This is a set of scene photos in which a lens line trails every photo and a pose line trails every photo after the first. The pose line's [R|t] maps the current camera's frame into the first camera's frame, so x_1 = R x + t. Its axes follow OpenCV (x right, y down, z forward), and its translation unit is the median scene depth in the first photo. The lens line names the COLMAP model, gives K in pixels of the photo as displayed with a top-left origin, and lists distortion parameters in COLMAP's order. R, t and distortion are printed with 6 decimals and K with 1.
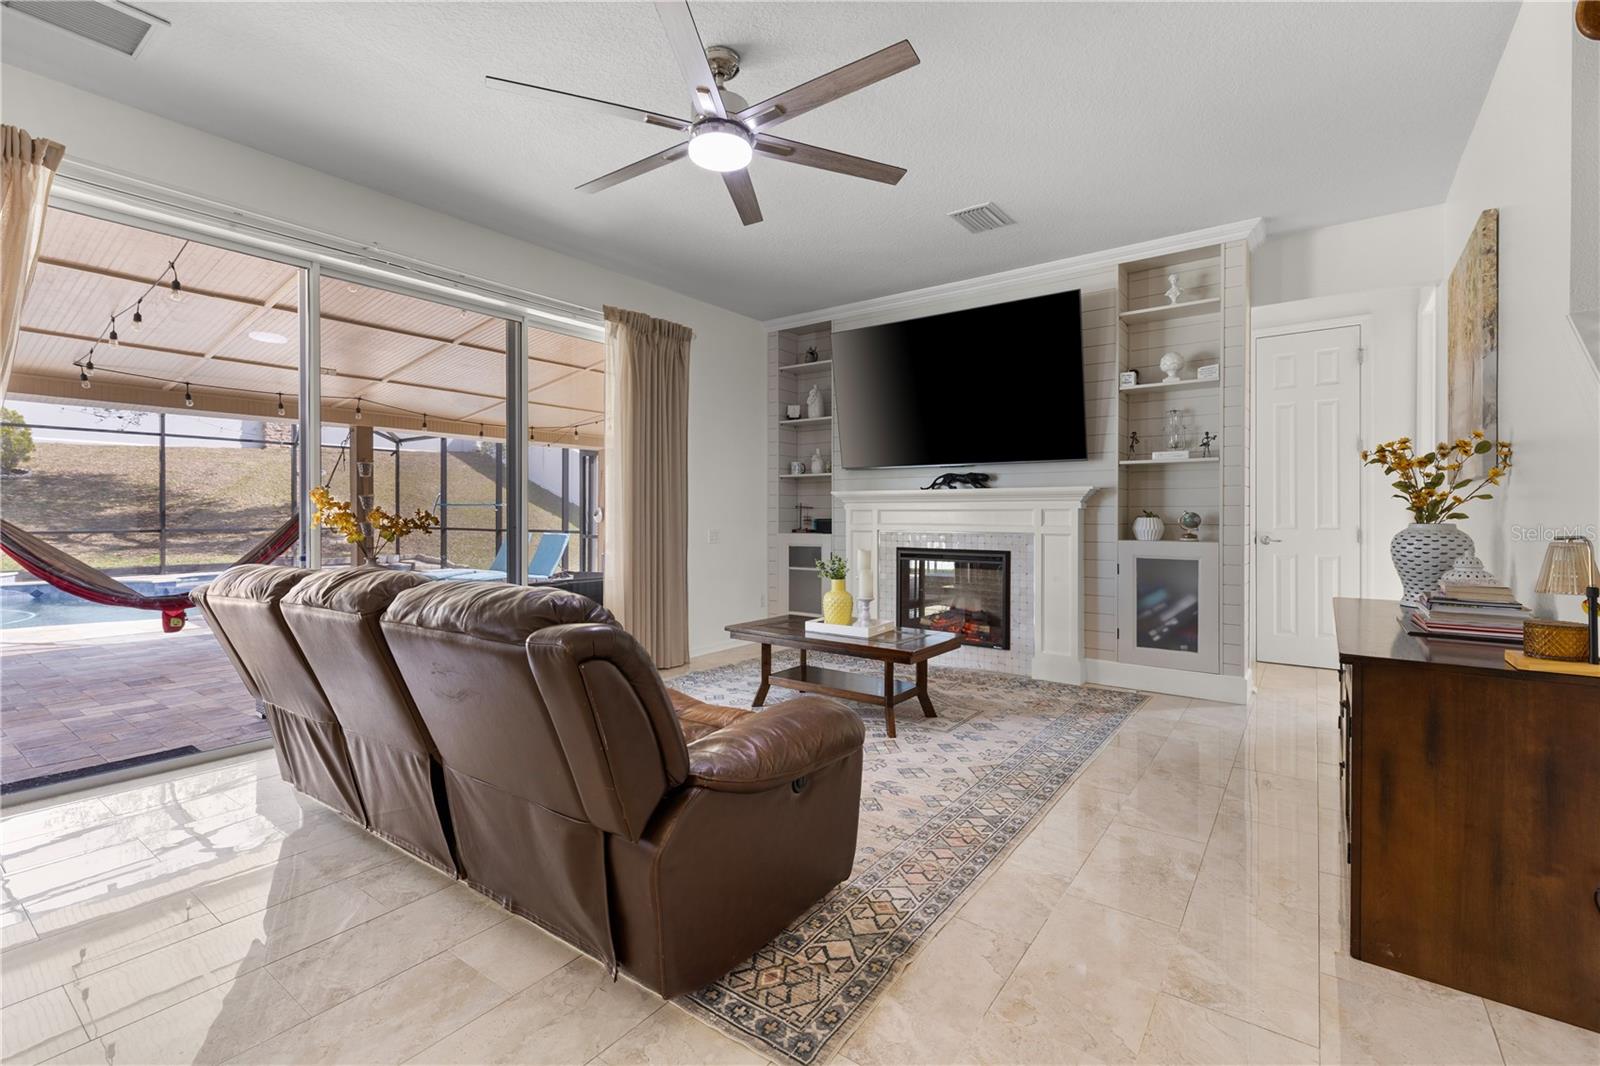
lens RADIAL K [[707.9, 0, 802.4], [0, 707.9, 515.8], [0, 0, 1]] dist [0.006568, 0.000326]
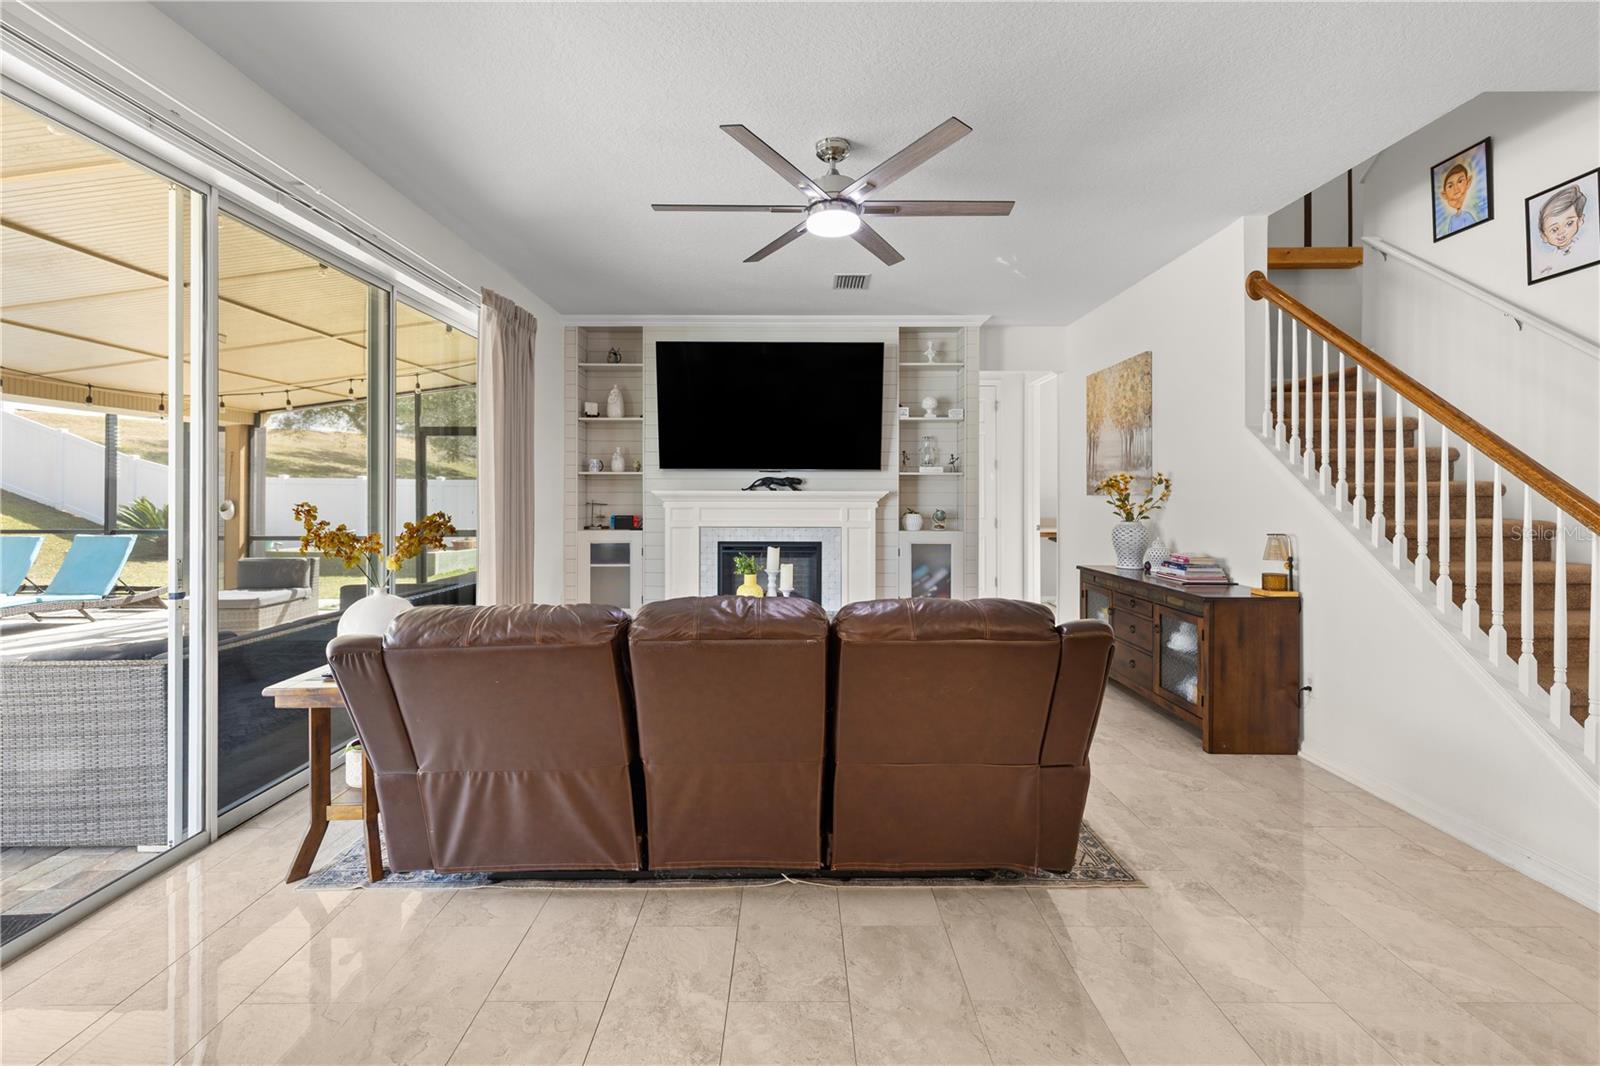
lens RADIAL K [[685.3, 0, 796.9], [0, 685.3, 495.9], [0, 0, 1]] dist [0.001264, 0.000014]
pose [[0.806241, 0.000803, 0.591587, -0.480299], [0.000493, 0.999998, -0.002030, -0.029815], [-0.591587, 0.001928, 0.806239, 0.062683]]
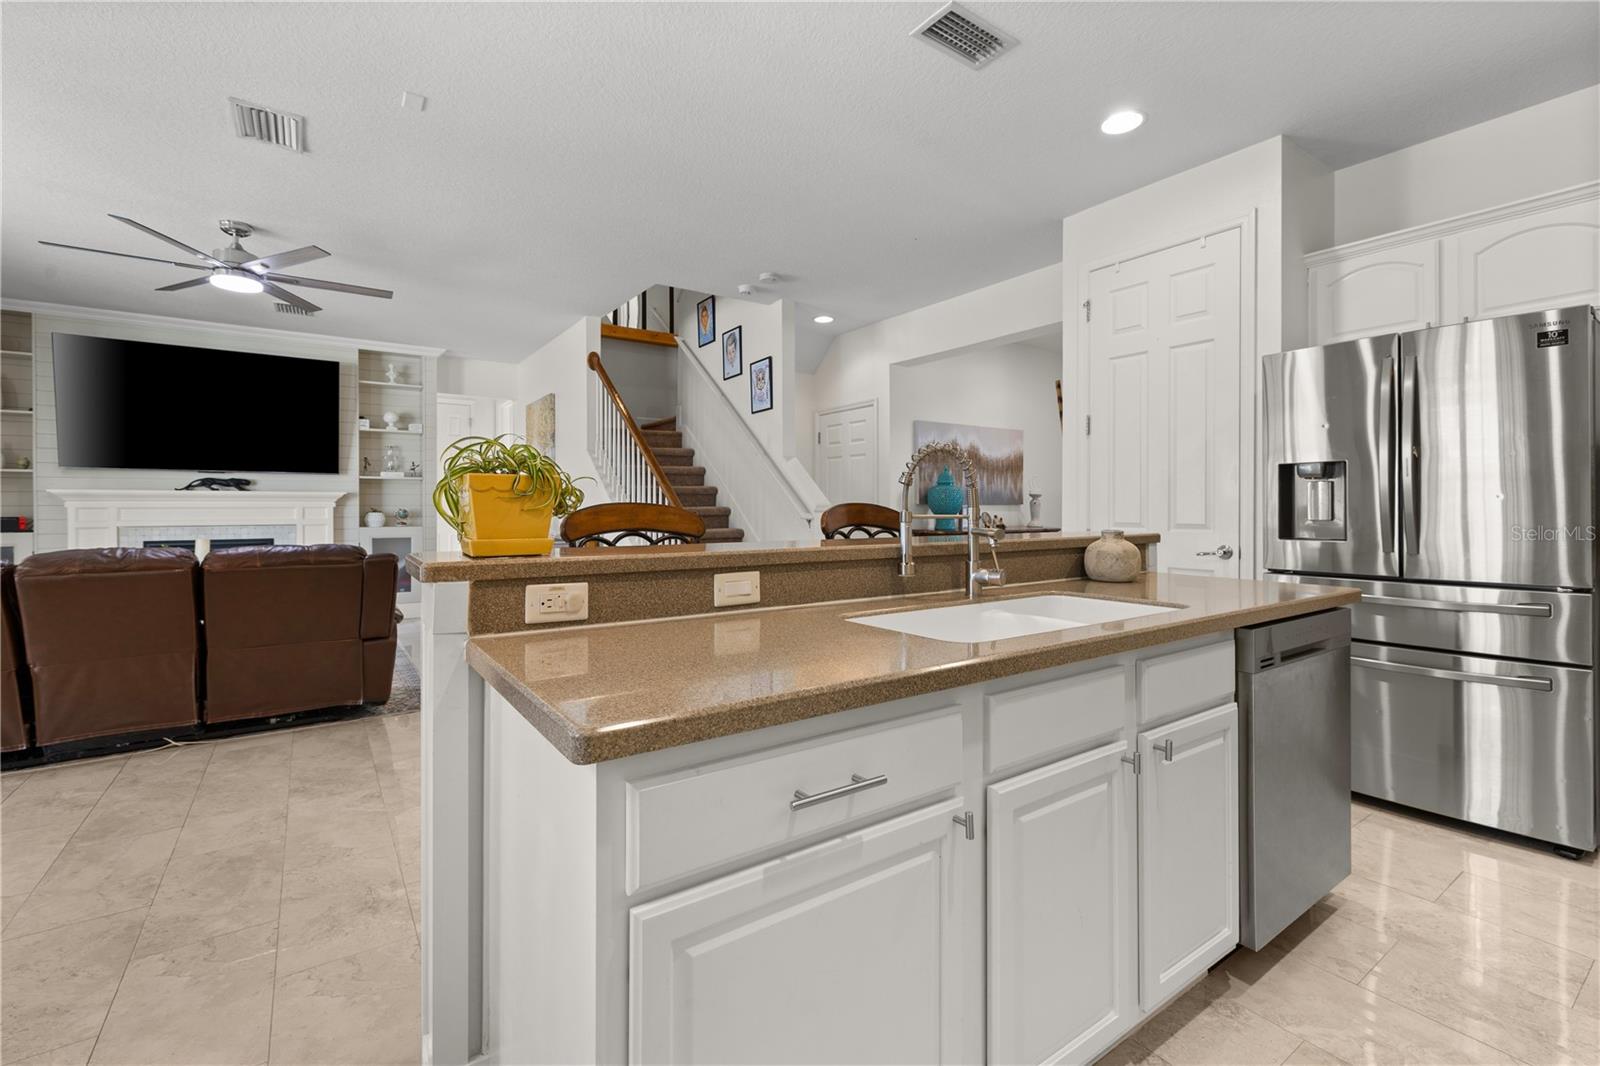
lens RADIAL K [[693.9, 0, 796.9], [0, 693.9, 508.6], [0, 0, 1]] dist [0.002111, 0.000439]
pose [[0.325033, -0.002579, 0.945699, -0.671941], [0.005809, 0.999983, 0.000730, -0.002075], [-0.945685, 0.005256, 0.325043, -0.391900]]
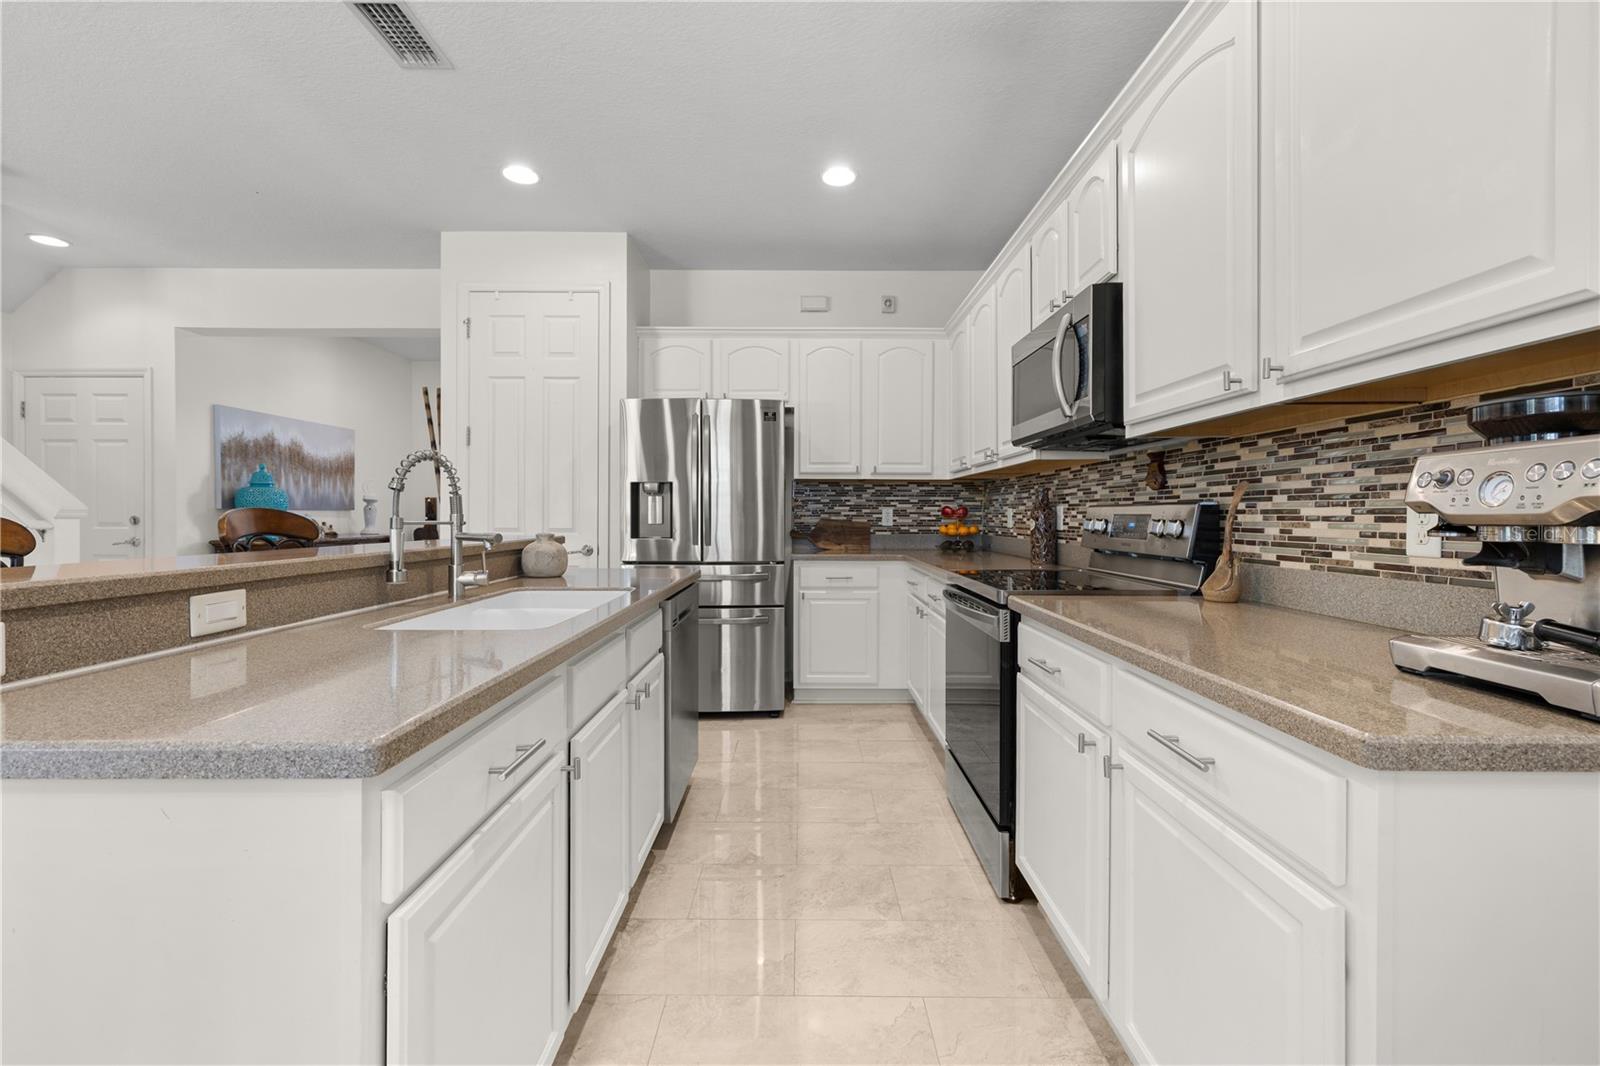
lens RADIAL K [[678.6, 0, 798.1], [0, 678.6, 519.1], [0, 0, 1]] dist [0.002705, 0.000260]
pose [[-0.589094, -0.008091, 0.808024, -0.716900], [-0.000317, 0.999952, 0.009781, -0.002769], [-0.808064, 0.005506, -0.589068, -0.280072]]
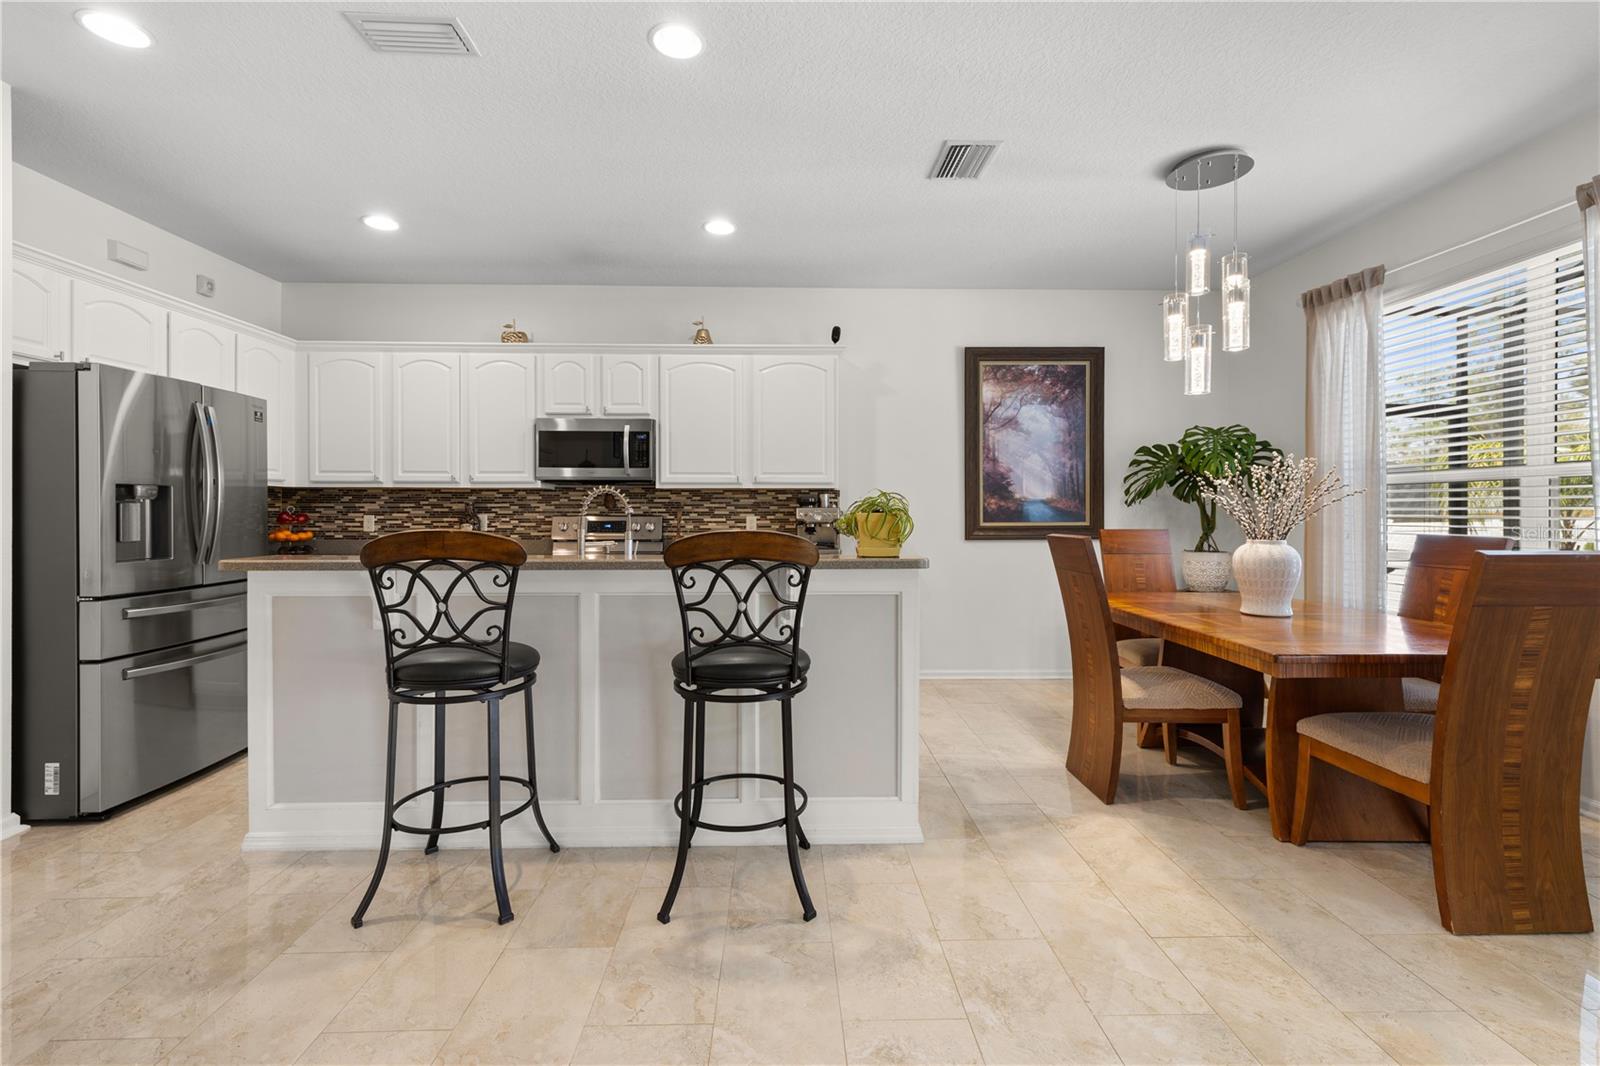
lens RADIAL K [[701.1, 0, 801.9], [0, 701.1, 511.2], [0, 0, 1]] dist [0.006973, -0.000743]
pose [[-0.789744, -0.002751, -0.613431, -0.037368], [-0.004546, 0.999989, 0.001368, -0.018488], [0.613420, 0.003869, -0.789747, 0.238229]]
